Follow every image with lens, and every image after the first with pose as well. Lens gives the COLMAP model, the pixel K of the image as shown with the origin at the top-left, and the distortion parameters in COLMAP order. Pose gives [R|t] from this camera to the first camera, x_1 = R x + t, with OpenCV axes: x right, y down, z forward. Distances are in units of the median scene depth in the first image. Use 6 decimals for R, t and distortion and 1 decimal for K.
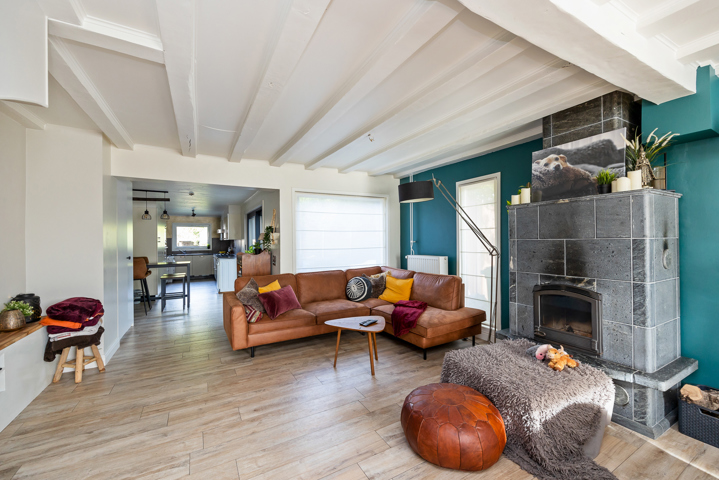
lens RADIAL K [[291.8, 0, 360.7], [0, 291.8, 240.5], [0, 0, 1]] dist [-0.004024, -0.000106]
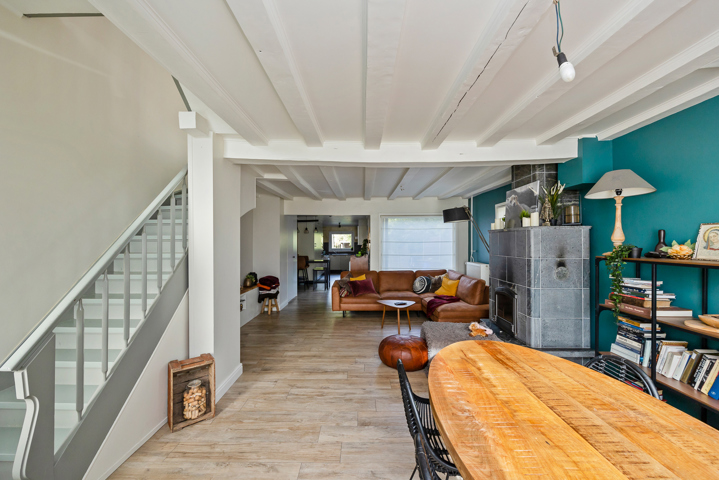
lens RADIAL K [[291.8, 0, 359.1], [0, 291.8, 239.4], [0, 0, 1]] dist [-0.004024, -0.000106]
pose [[0.868044, 0.004617, -0.496466, 0.442423], [-0.007282, 0.999968, -0.003433, -0.044770], [0.496434, 0.006595, 0.868049, -0.359467]]
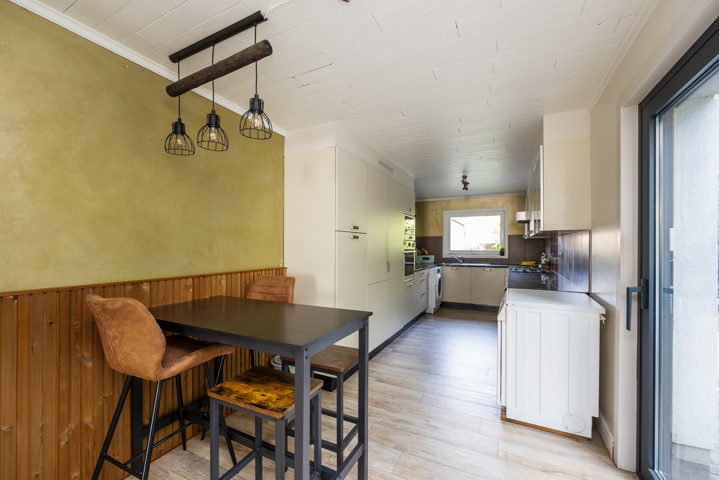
lens RADIAL K [[291.8, 0, 354.9], [0, 291.8, 241.5], [0, 0, 1]] dist [-0.004024, -0.000106]
pose [[0.552941, 0.003223, -0.833214, -0.606490], [-0.001931, 0.999995, 0.002587, 0.004226], [0.833218, 0.000179, 0.552945, 1.291590]]
